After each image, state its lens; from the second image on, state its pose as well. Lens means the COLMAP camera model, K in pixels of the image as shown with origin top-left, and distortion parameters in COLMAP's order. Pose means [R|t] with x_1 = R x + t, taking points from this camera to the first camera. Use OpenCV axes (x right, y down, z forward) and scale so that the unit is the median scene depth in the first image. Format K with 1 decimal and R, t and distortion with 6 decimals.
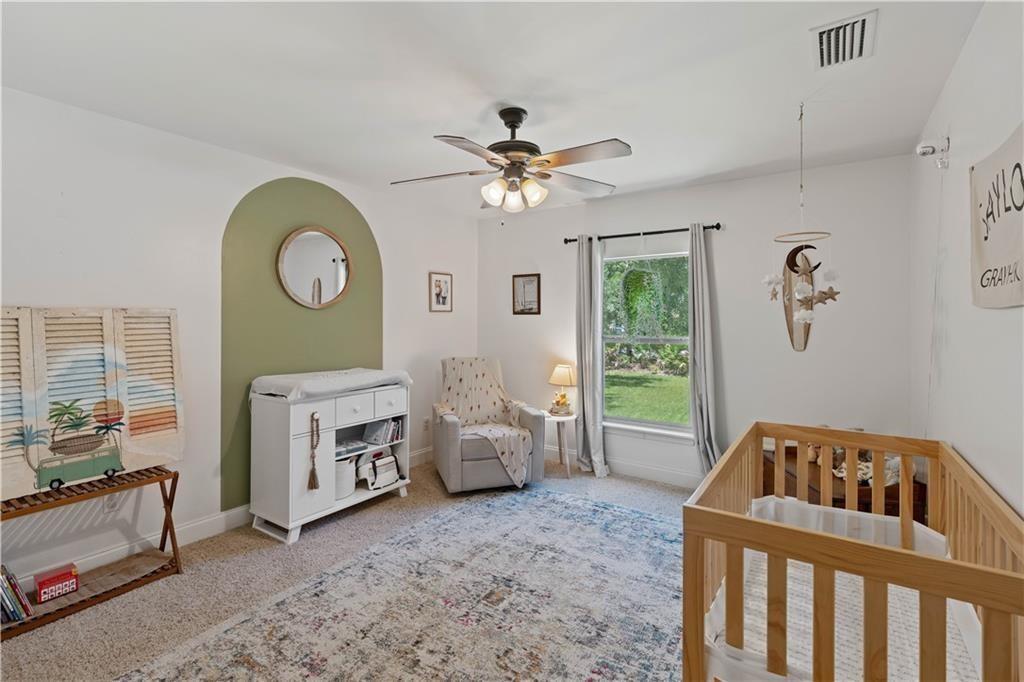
lens RADIAL K [[460.7, 0, 507.9], [0, 460.7, 321.0], [0, 0, 1]] dist [-0.000840, -0.000023]
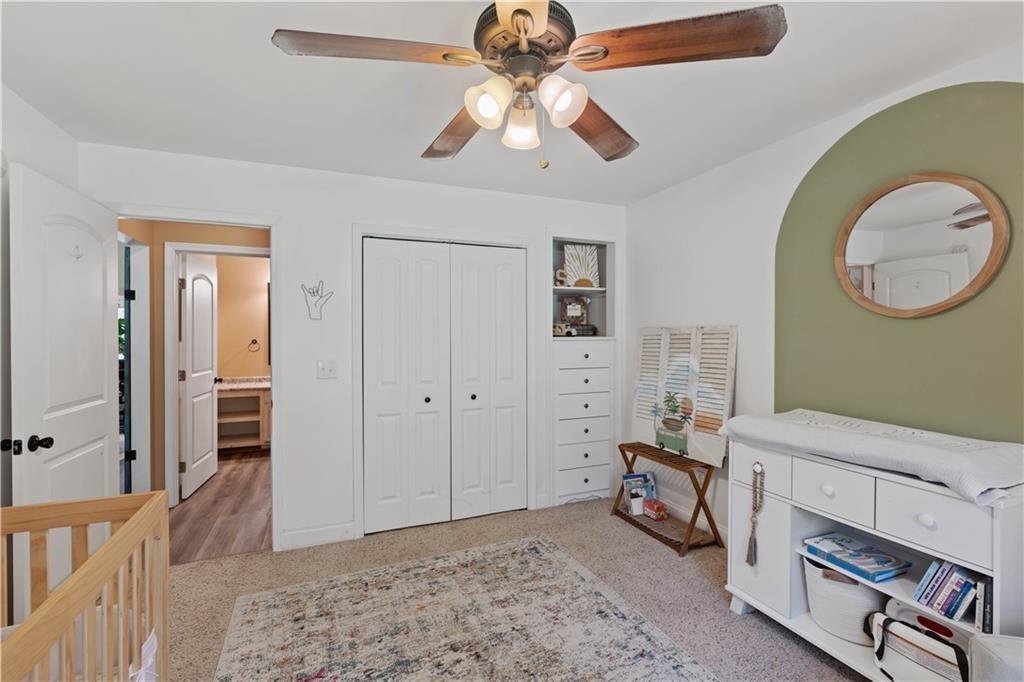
lens RADIAL K [[450.2, 0, 512.0], [0, 450.2, 341.0], [0, 0, 1]] dist [0.000075, 0.000278]
pose [[-0.529905, 0.011699, -0.847976, 0.477899], [-0.001335, 0.999892, 0.014629, -0.006527], [0.848056, 0.008884, -0.529832, 1.273562]]
